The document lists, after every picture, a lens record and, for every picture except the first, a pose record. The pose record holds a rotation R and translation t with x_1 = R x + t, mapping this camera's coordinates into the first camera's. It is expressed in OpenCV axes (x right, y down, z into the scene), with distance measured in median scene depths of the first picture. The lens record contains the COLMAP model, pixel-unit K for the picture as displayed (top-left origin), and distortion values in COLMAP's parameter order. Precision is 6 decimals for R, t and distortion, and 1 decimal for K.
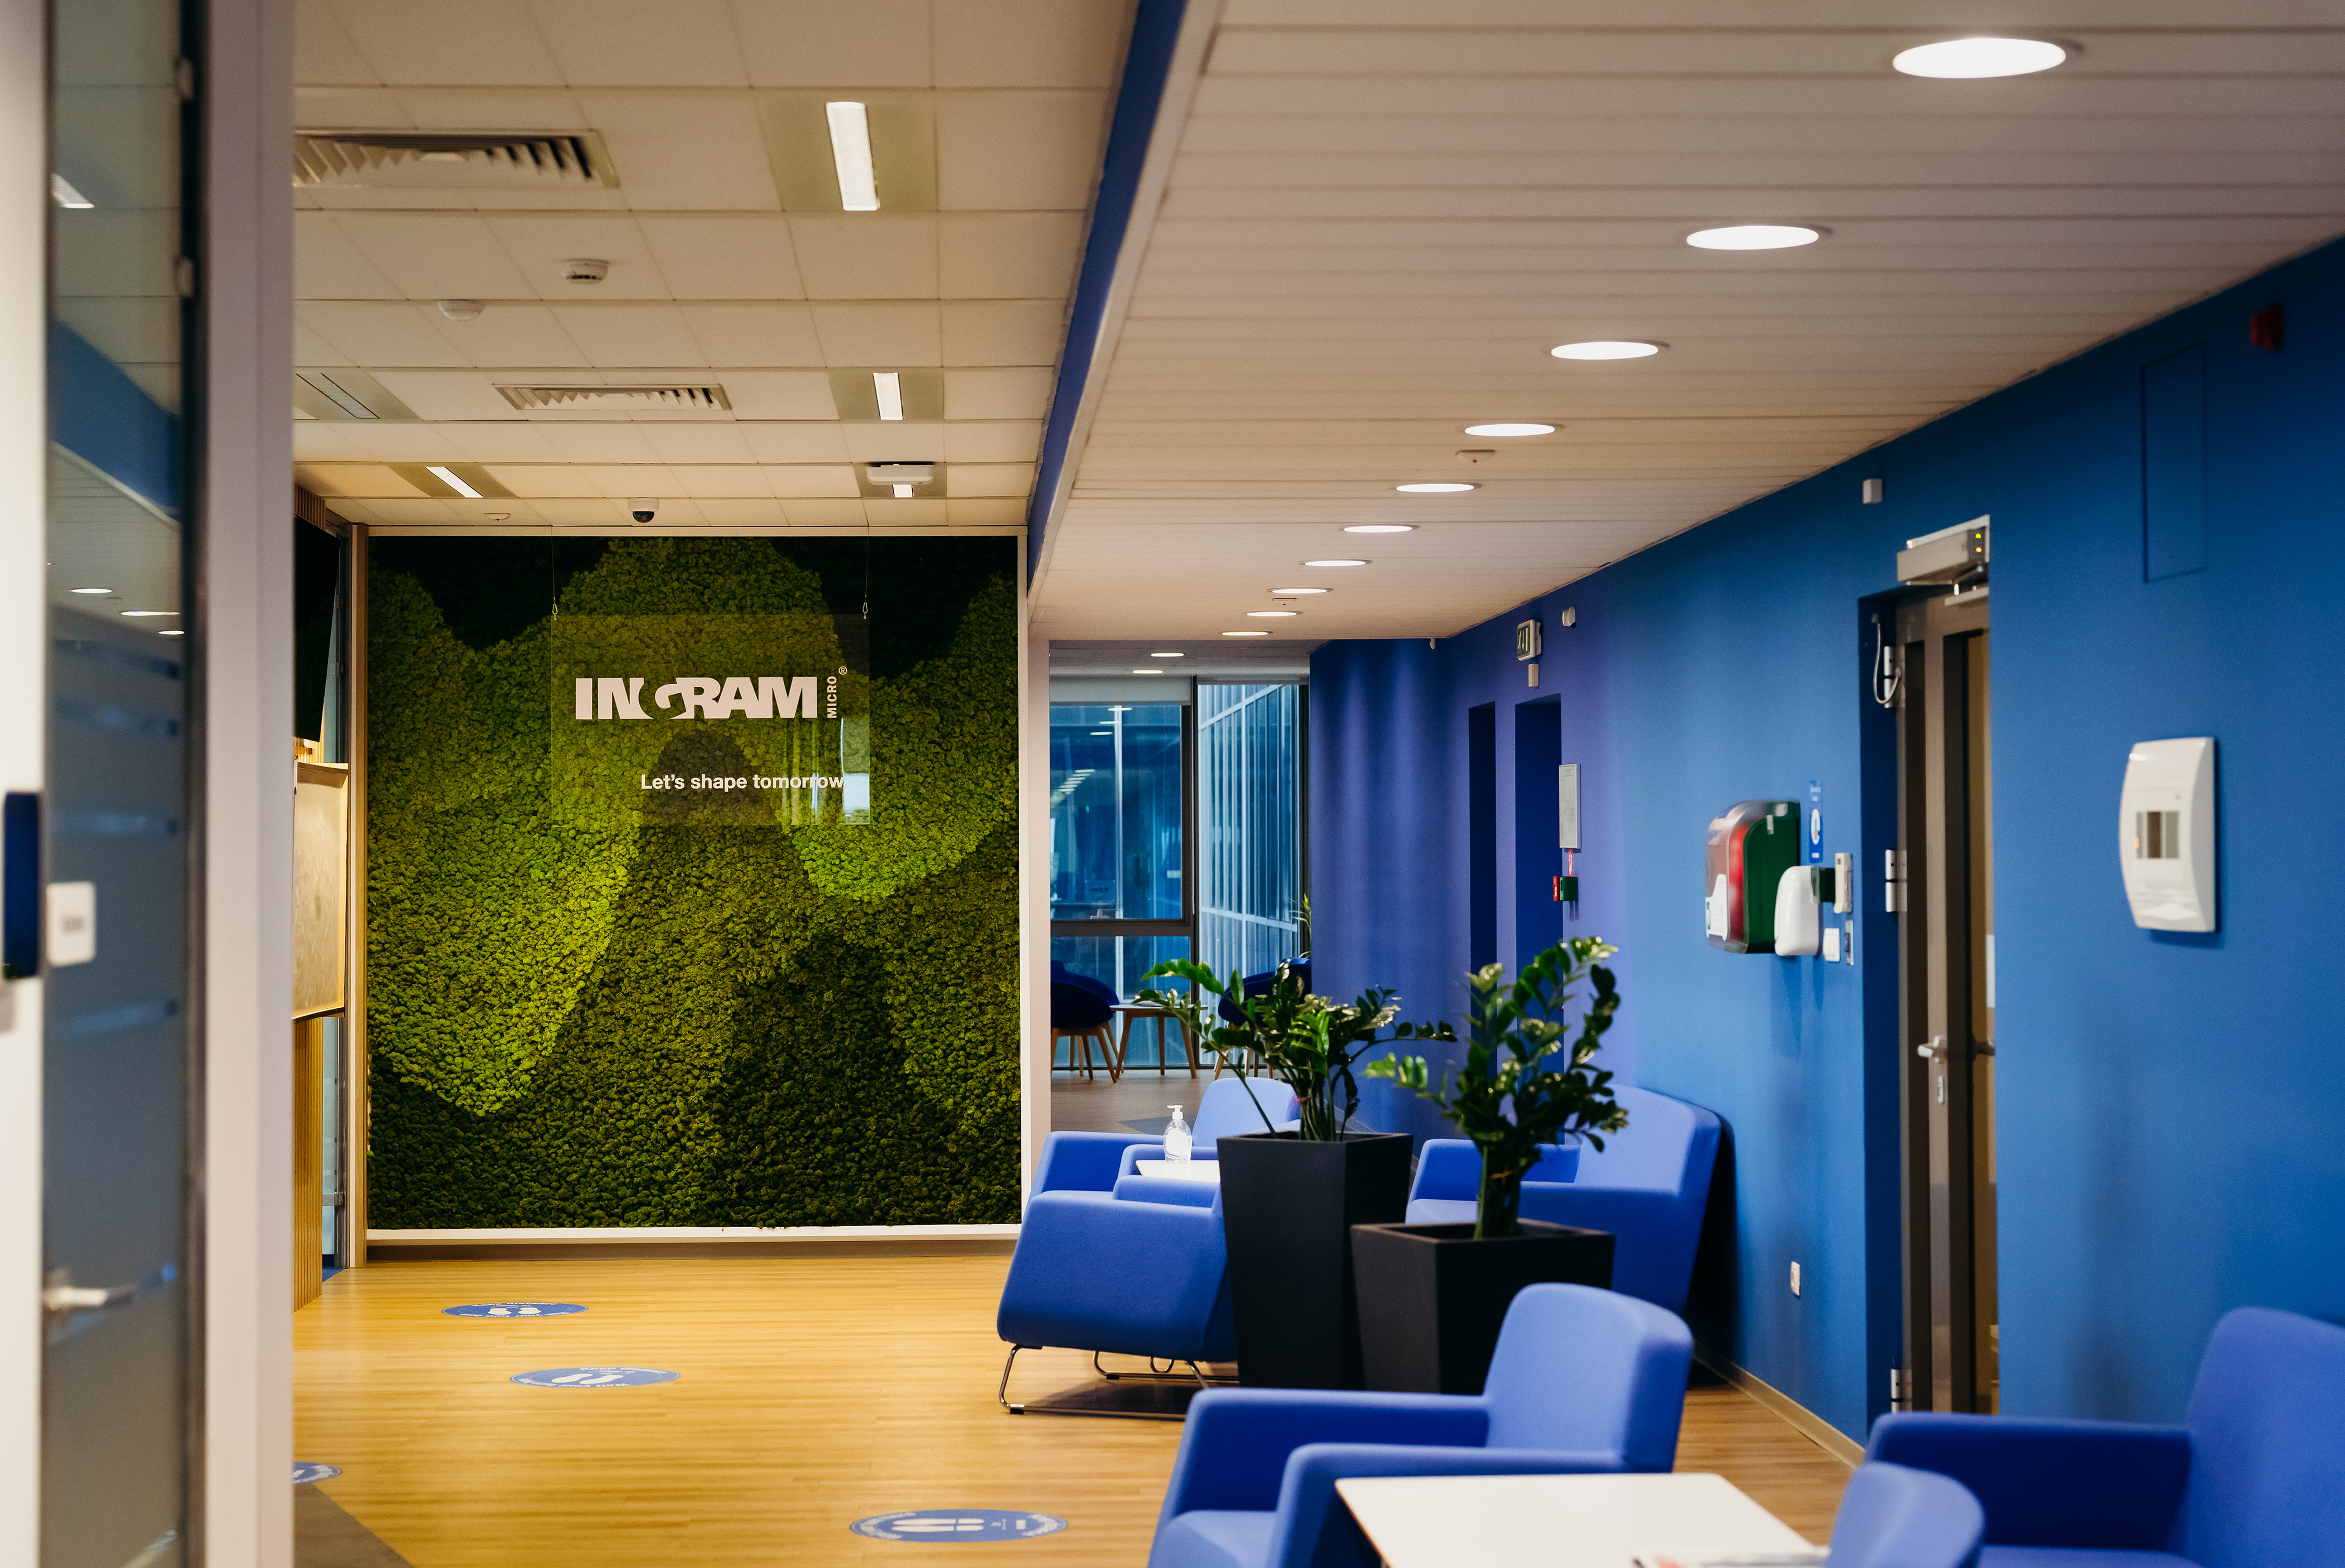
lens RADIAL K [[3877.8, 0, 1172.5], [0, 3877.8, 784.0], [0, 0, 1]] dist [0.010527, 0.027482]
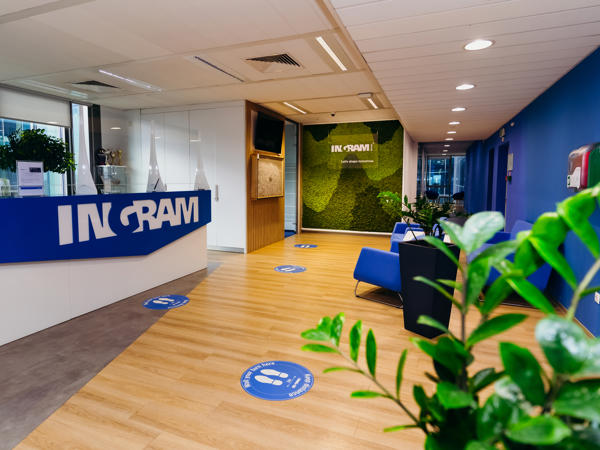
lens RADIAL K [[341.8, 0, 298.8], [0, 341.8, 211.4], [0, 0, 1]] dist [0.001074, 0.000151]
pose [[0.908890, 0.044882, -0.414613, 0.037965], [0.001289, 0.993885, 0.110414, 0.019158], [0.417033, -0.100888, 0.903274, 0.457445]]
